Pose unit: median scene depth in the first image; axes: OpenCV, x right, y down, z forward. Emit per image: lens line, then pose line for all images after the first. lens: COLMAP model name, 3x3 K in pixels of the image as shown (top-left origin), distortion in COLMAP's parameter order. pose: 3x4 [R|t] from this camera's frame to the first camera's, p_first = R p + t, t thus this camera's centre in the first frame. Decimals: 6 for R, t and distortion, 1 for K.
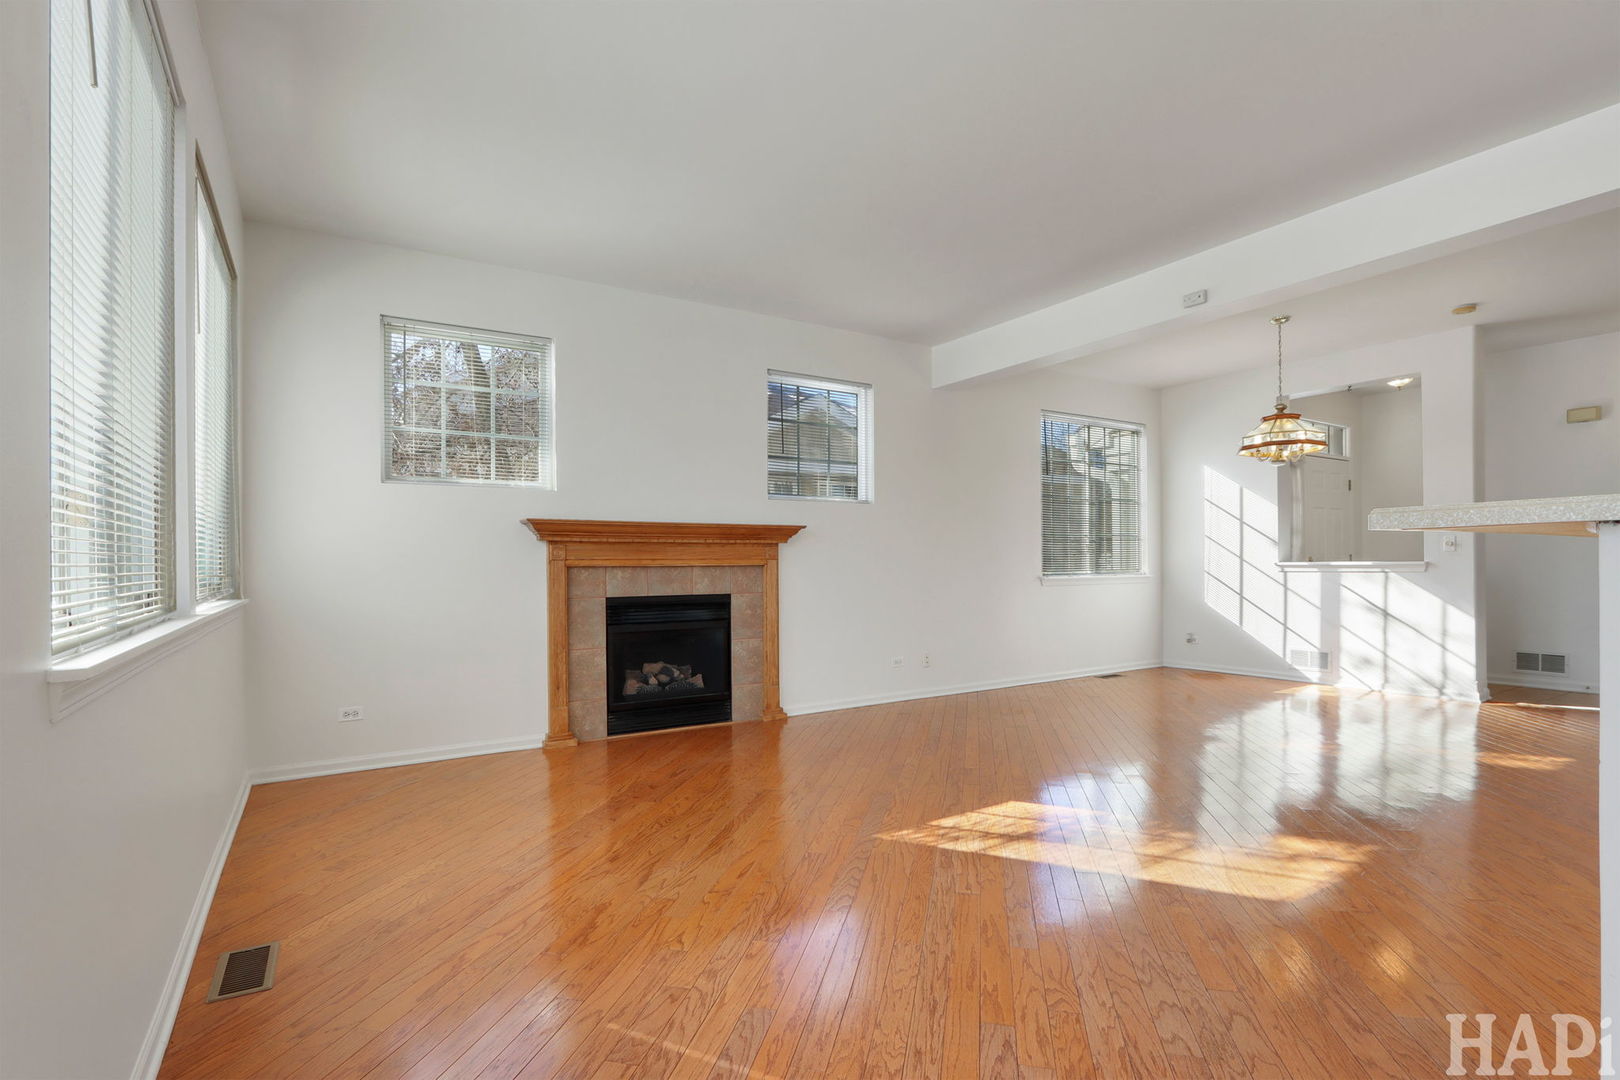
lens RADIAL K [[784.1, 0, 812.1], [0, 784.1, 564.7], [0, 0, 1]] dist [-0.005257, -0.000512]
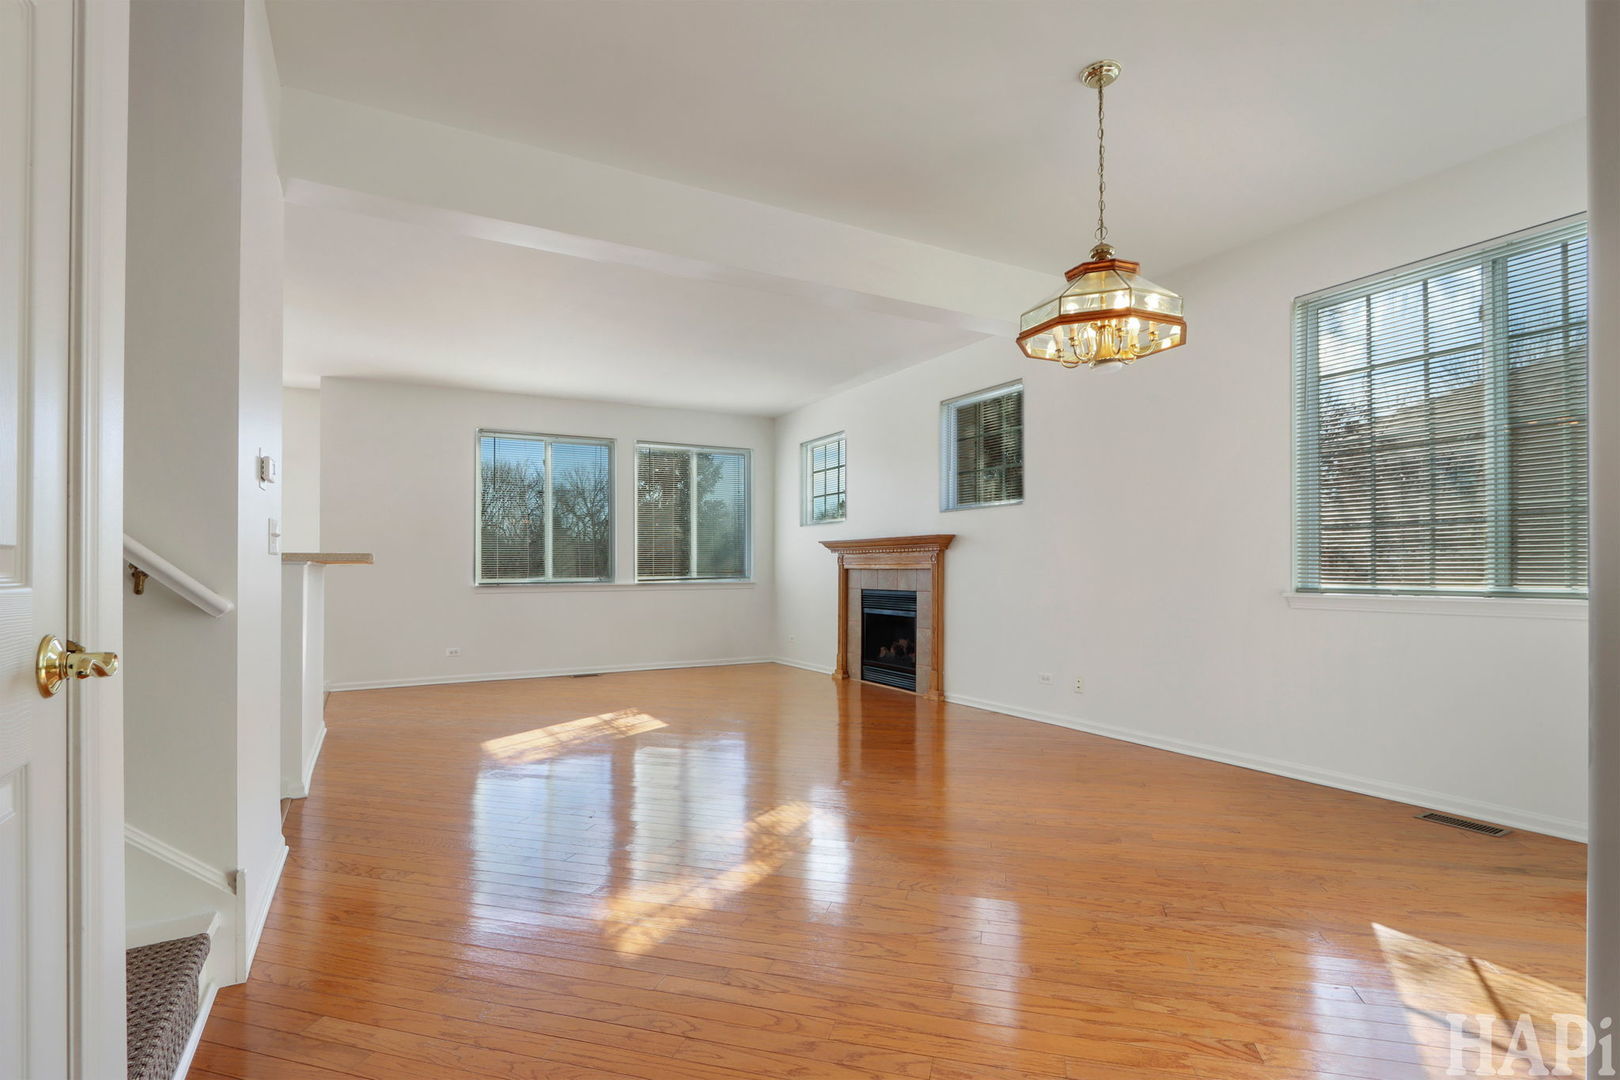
lens RADIAL K [[784.1, 0, 812.1], [0, 784.1, 564.7], [0, 0, 1]] dist [-0.005257, -0.000512]
pose [[-0.078510, 0.005279, -0.996899, 1.182990], [0.002071, 0.999985, 0.005132, -0.011800], [0.996911, -0.001662, -0.078520, 0.958674]]
